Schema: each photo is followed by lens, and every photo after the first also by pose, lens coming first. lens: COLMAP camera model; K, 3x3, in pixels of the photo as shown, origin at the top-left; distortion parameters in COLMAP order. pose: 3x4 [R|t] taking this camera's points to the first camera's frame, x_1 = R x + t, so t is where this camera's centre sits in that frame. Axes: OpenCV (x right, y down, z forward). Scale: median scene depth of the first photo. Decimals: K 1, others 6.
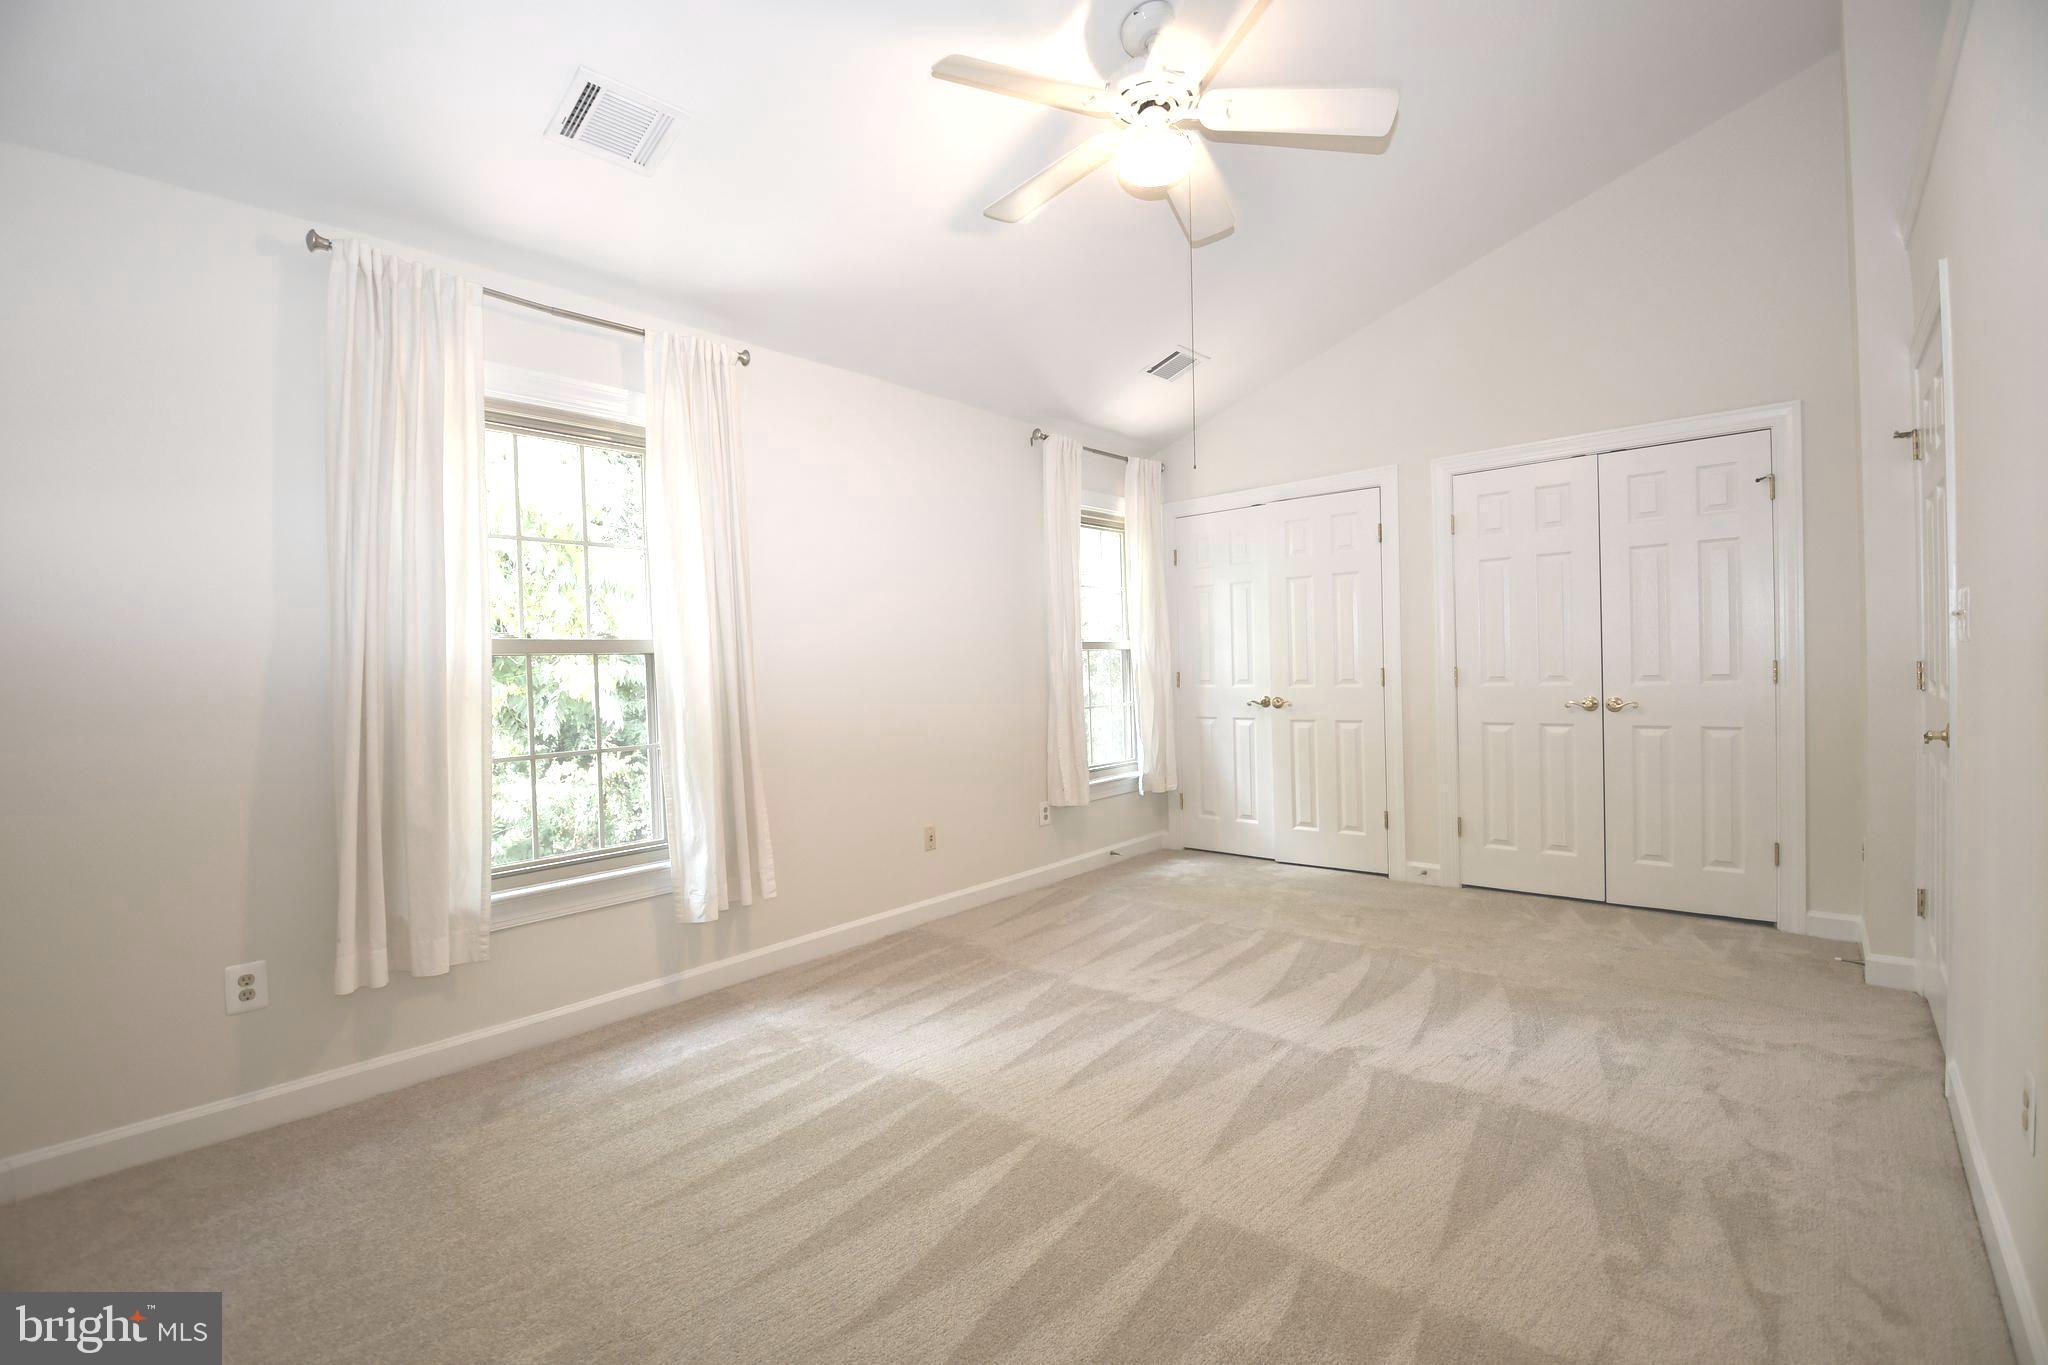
lens RADIAL K [[901.3, 0, 1026.8], [0, 901.3, 672.1], [0, 0, 1]] dist [0.005313, -0.019757]
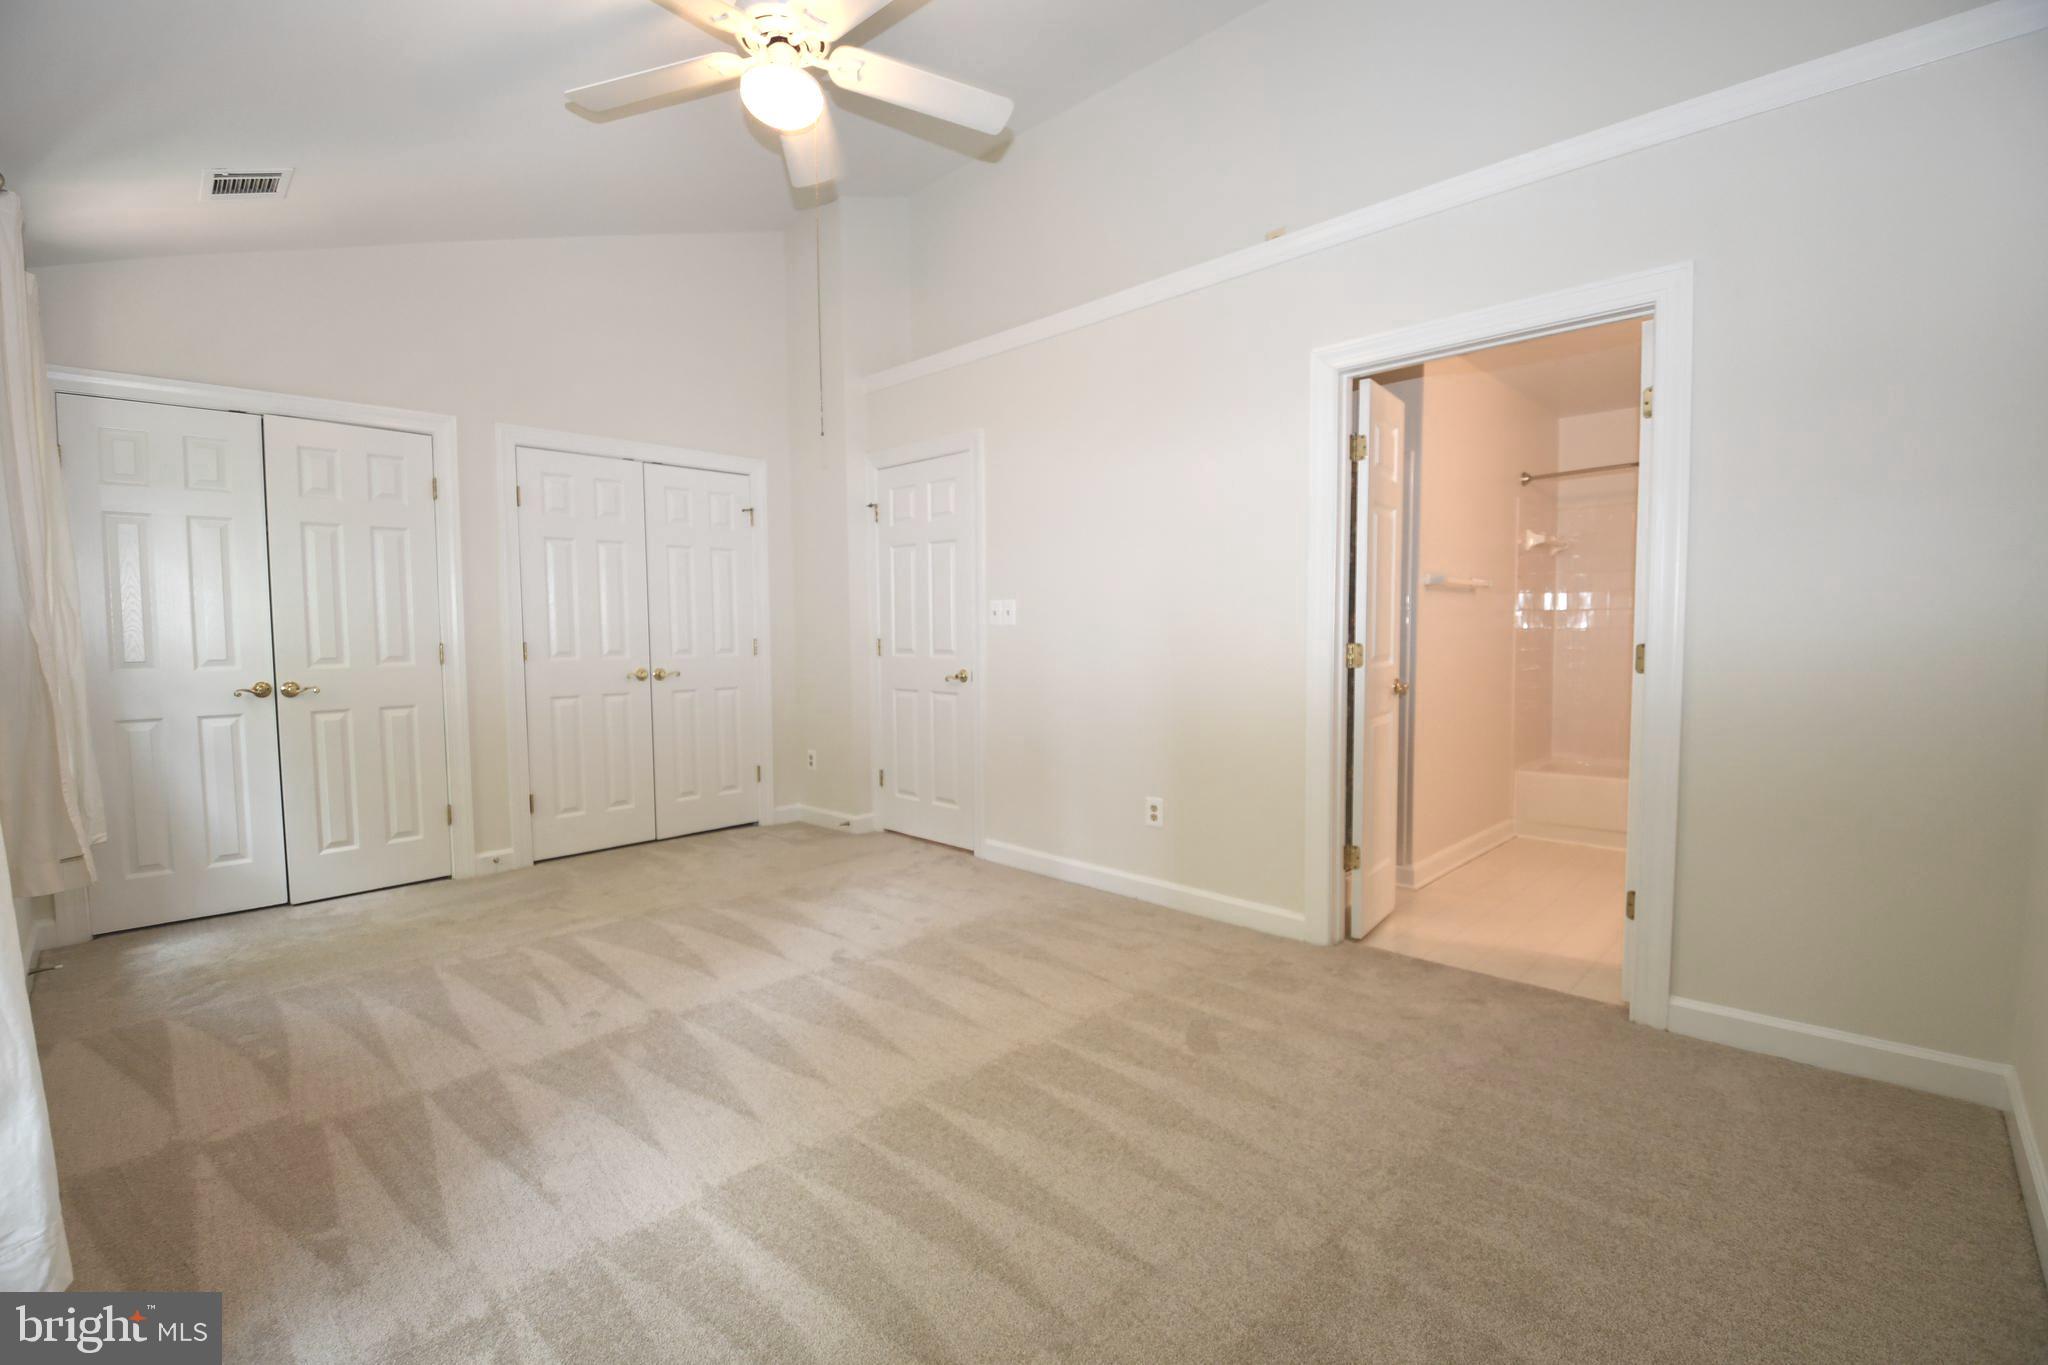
lens RADIAL K [[901.7, 0, 1027.8], [0, 901.7, 681.0], [0, 0, 1]] dist [-0.000028, -0.016145]
pose [[0.047950, -0.033900, 0.998274, -0.590759], [0.010327, 0.999387, 0.033441, 0.011268], [-0.998796, 0.008706, 0.048271, 0.500235]]
